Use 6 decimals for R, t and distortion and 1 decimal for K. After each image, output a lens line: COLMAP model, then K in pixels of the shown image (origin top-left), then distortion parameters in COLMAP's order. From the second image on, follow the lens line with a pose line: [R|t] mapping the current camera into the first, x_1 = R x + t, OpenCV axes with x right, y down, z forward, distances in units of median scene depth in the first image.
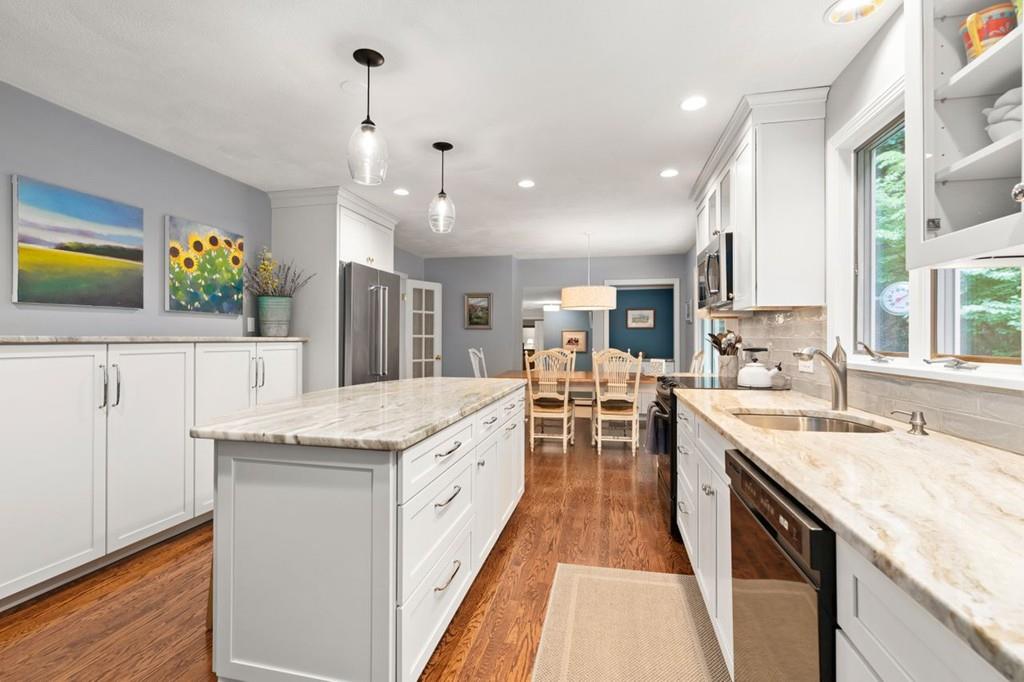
lens RADIAL K [[464.0, 0, 515.5], [0, 464.0, 338.9], [0, 0, 1]] dist [-0.009917, 0.000260]
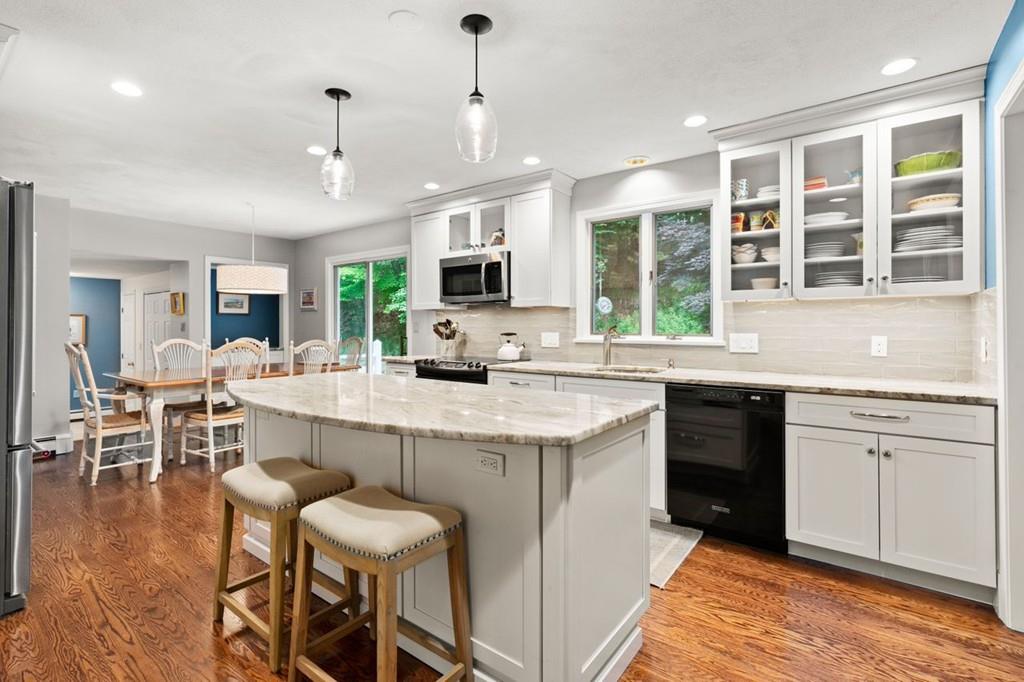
lens RADIAL K [[463.1, 0, 508.9], [0, 463.1, 329.1], [0, 0, 1]] dist [-0.004028, 0.000108]
pose [[0.430588, -0.008733, 0.902506, -0.371464], [0.001500, 0.999959, 0.008960, -0.002670], [-0.902547, -0.002505, 0.430583, 0.178996]]
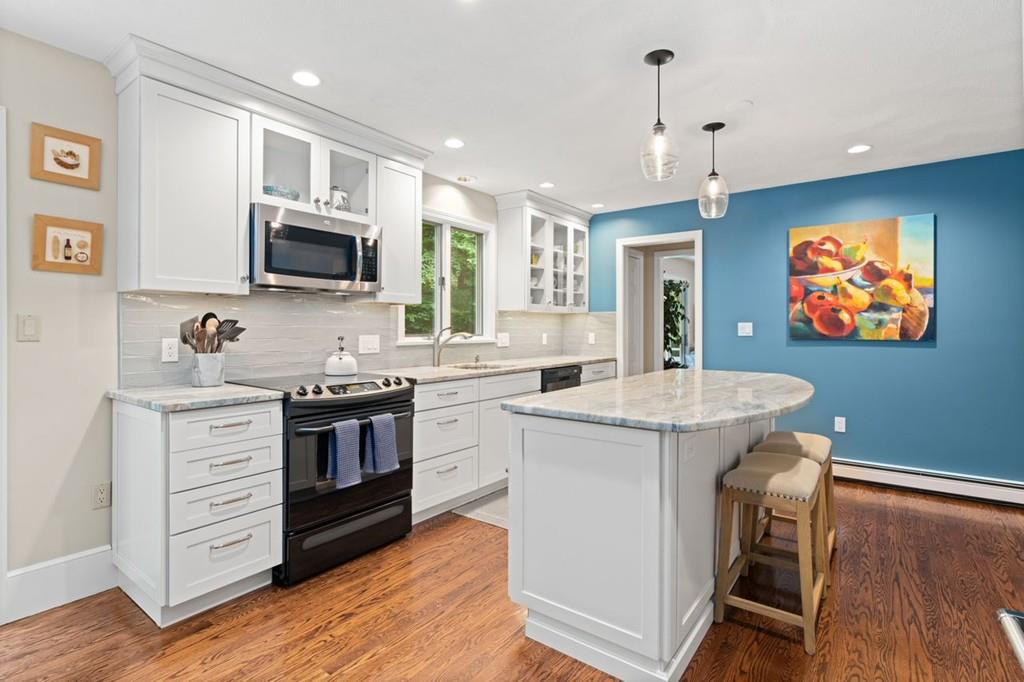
lens RADIAL K [[512.6, 0, 482.7], [0, 512.6, 327.5], [0, 0, 1]] dist [-0.003673, -0.000766]
pose [[-0.888501, -0.001943, 0.458870, -0.133965], [-0.002696, 0.999996, -0.000986, -0.000434], [-0.458866, -0.002113, -0.888503, 0.878099]]
